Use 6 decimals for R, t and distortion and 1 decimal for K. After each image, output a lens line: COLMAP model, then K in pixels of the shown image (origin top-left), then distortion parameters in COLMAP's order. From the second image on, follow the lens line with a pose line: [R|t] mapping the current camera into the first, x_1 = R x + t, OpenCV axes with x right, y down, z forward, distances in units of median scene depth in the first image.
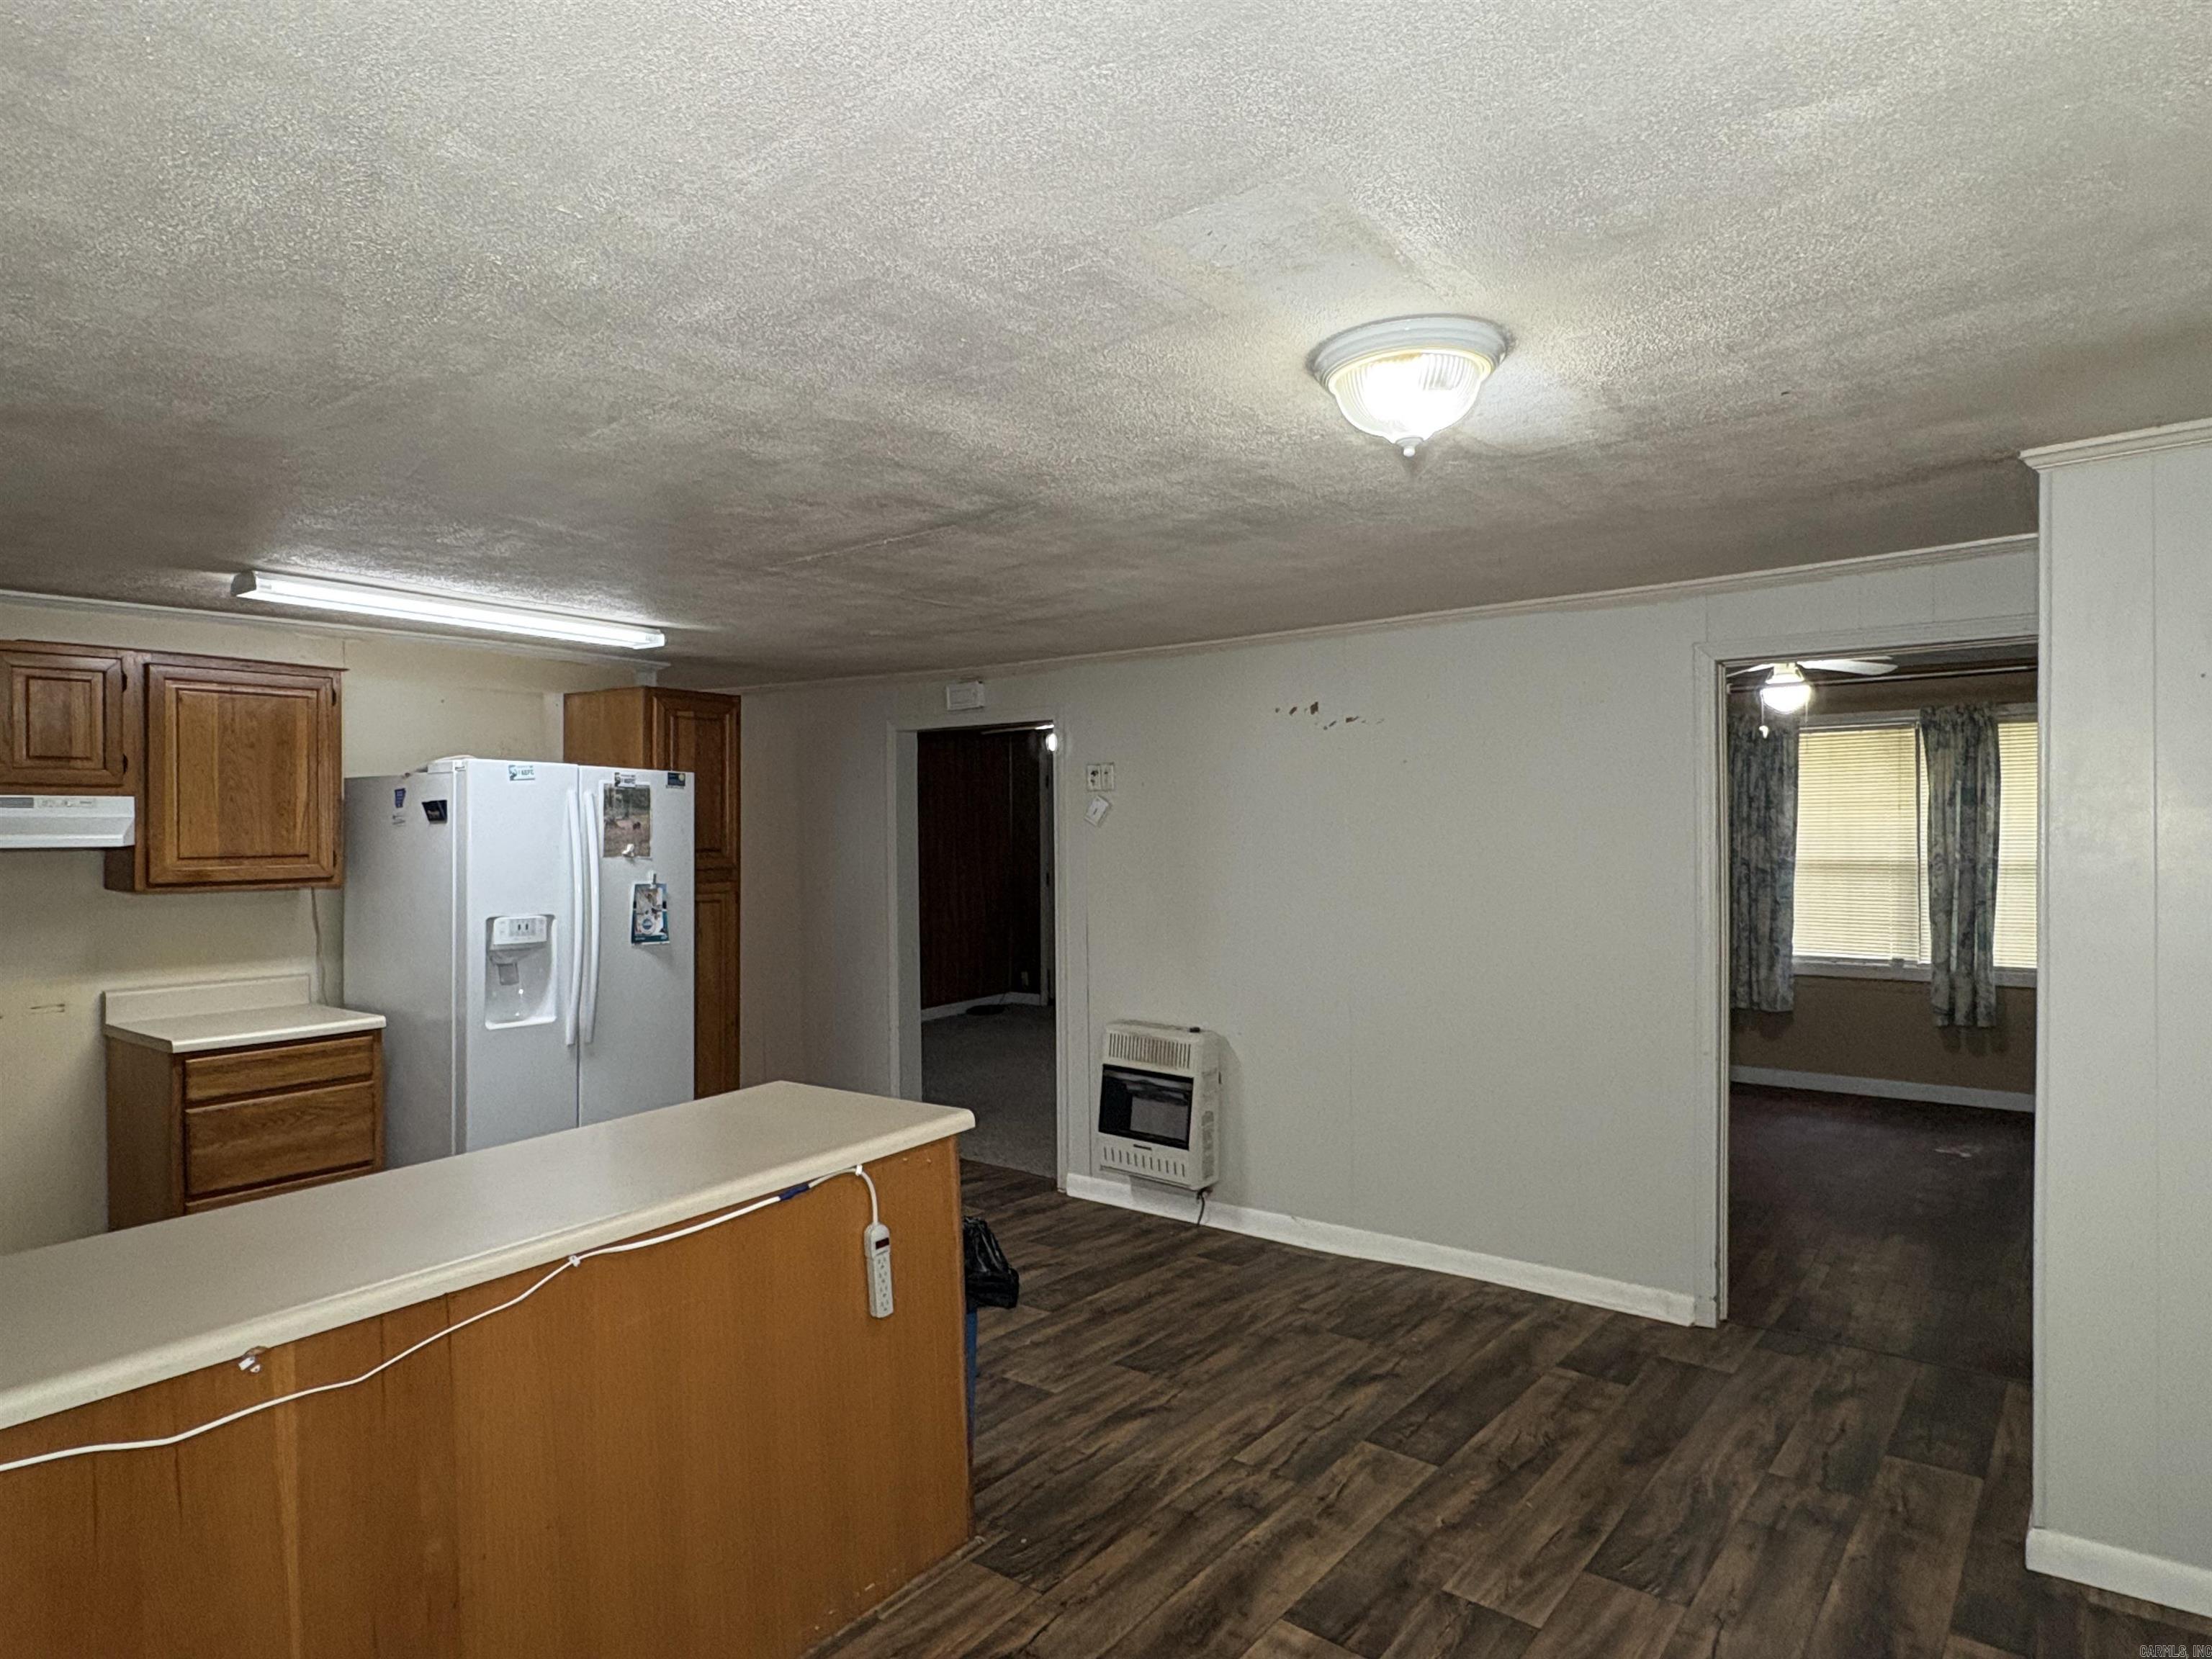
lens RADIAL K [[1302.9, 0, 1107.0], [0, 1302.9, 829.6], [0, 0, 1]] dist [0.002838, 0.003562]
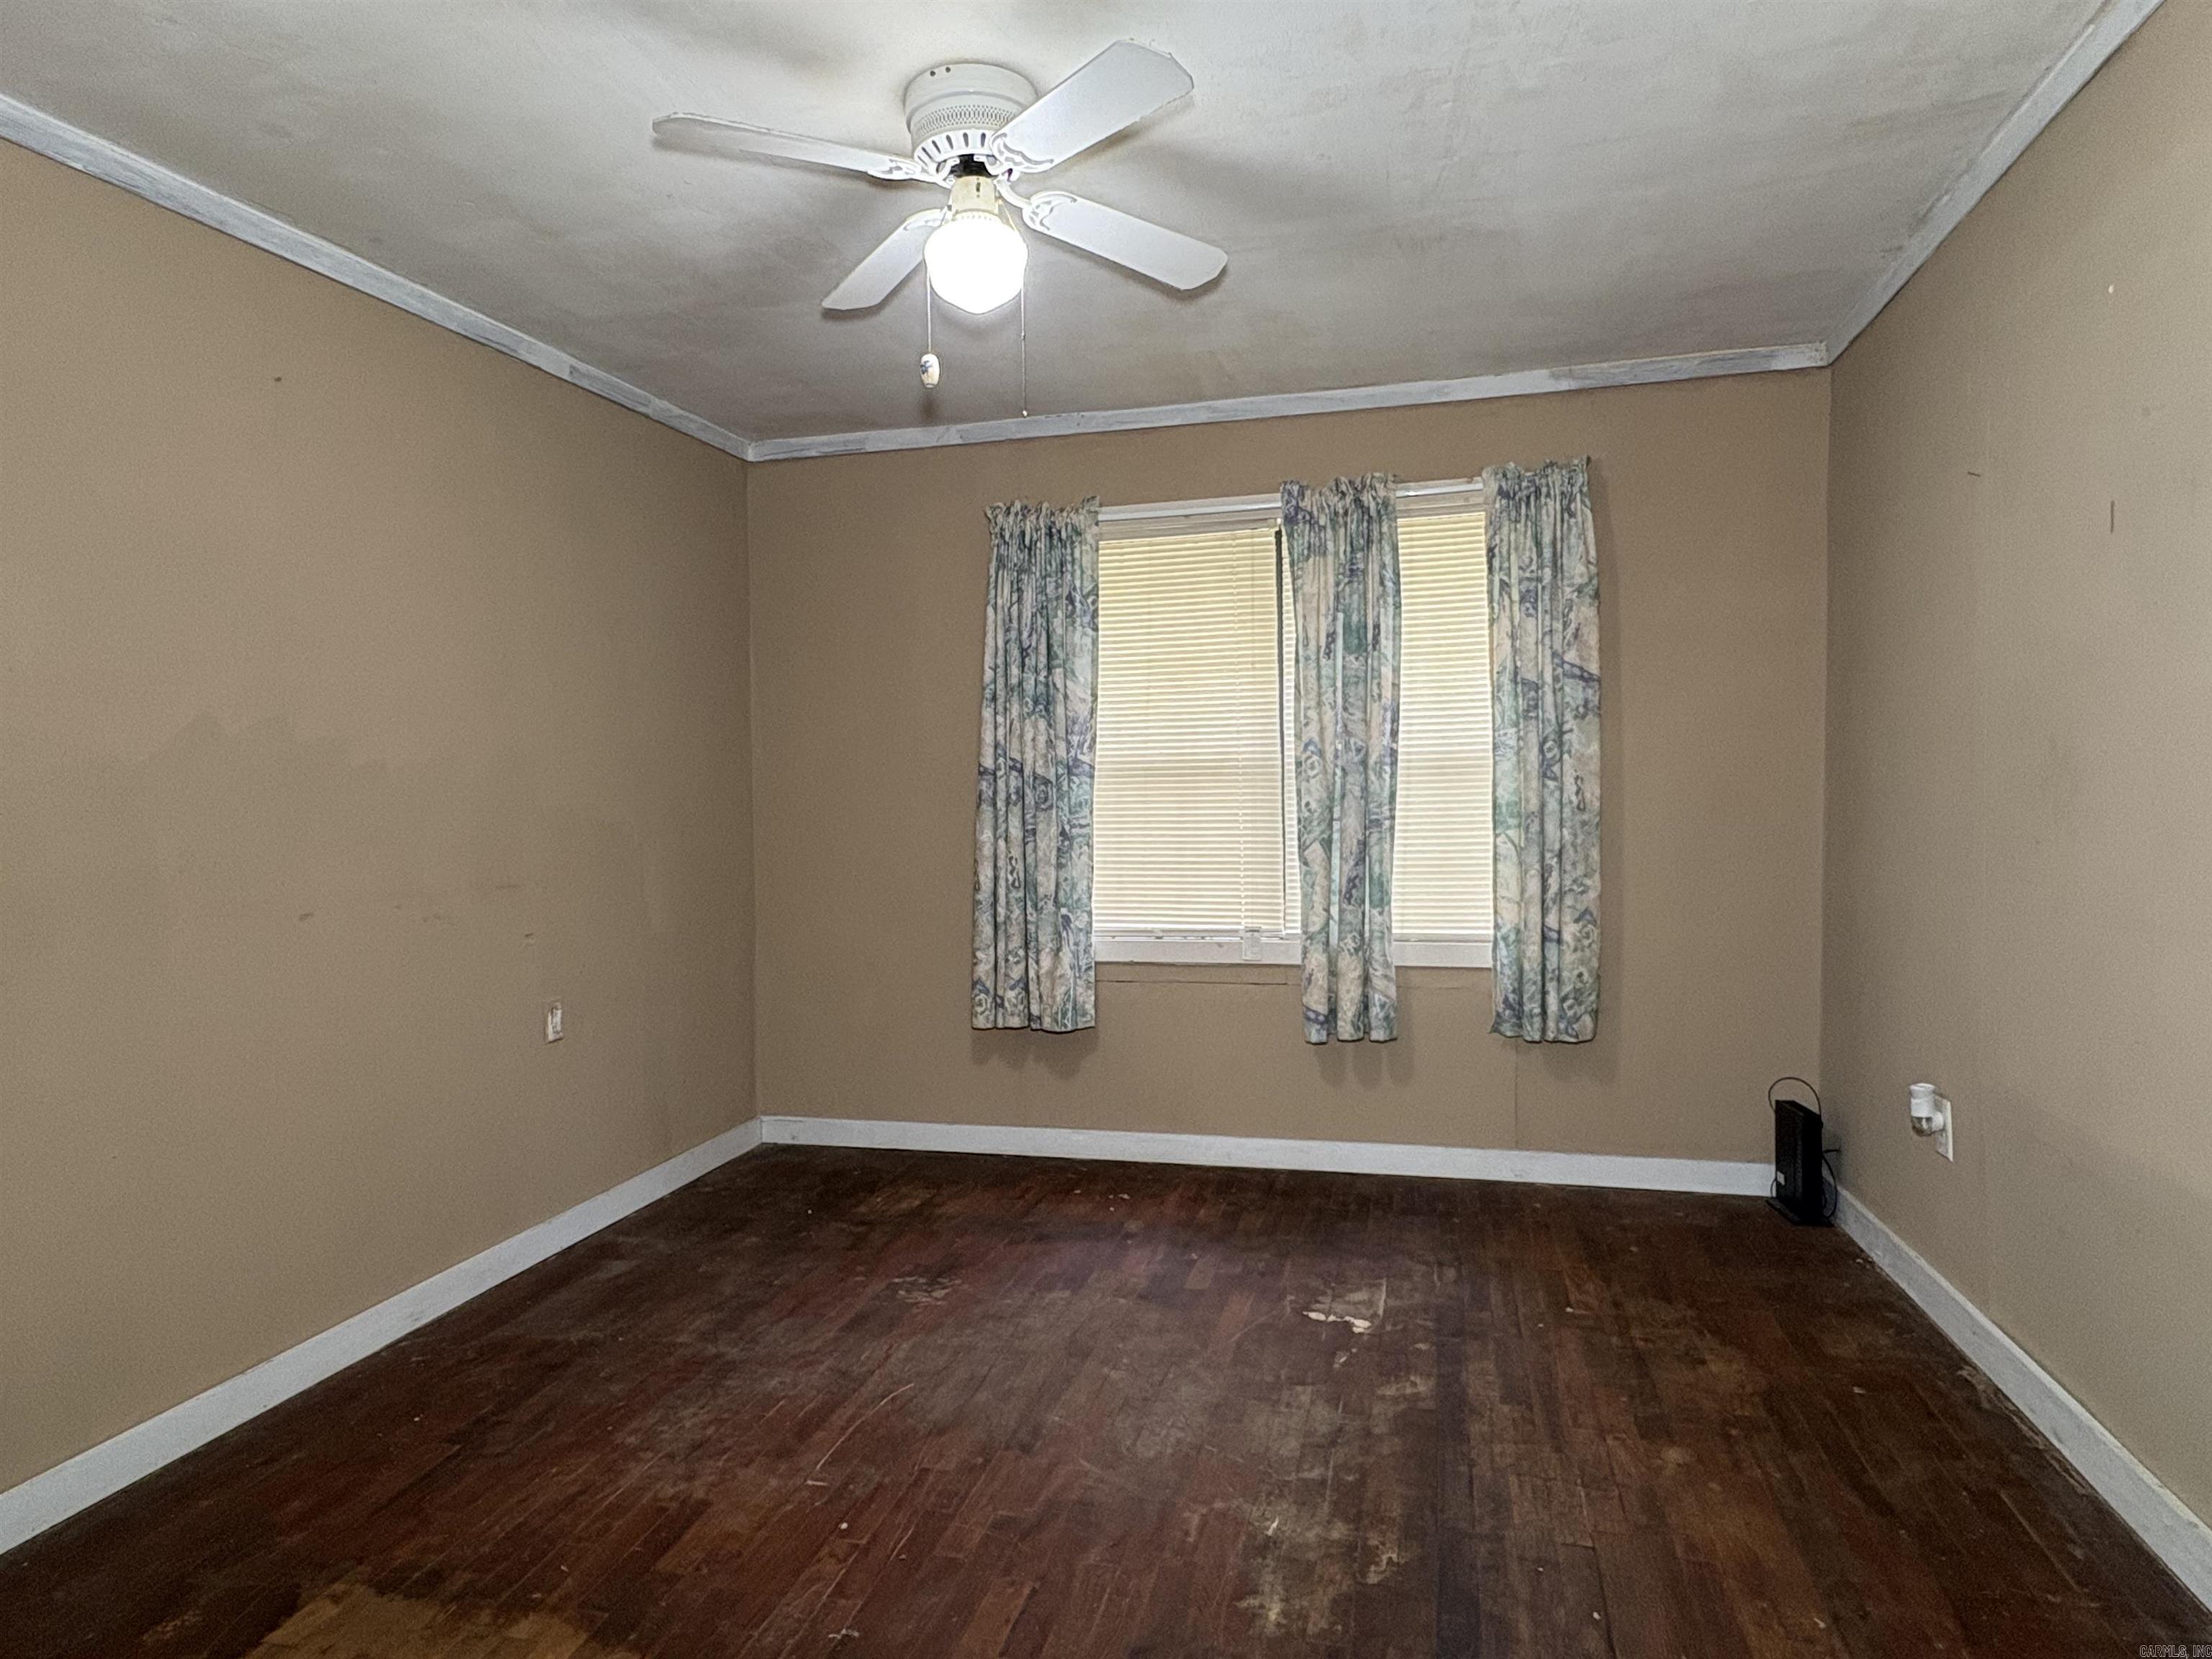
lens RADIAL K [[1302.9, 0, 1105.0], [0, 1302.9, 821.6], [0, 0, 1]] dist [0.002838, 0.003562]
pose [[0.916515, -0.014506, 0.399737, 0.322204], [0.009660, 0.999853, 0.014135, 0.044280], [-0.399883, -0.009094, 0.916521, 0.507143]]
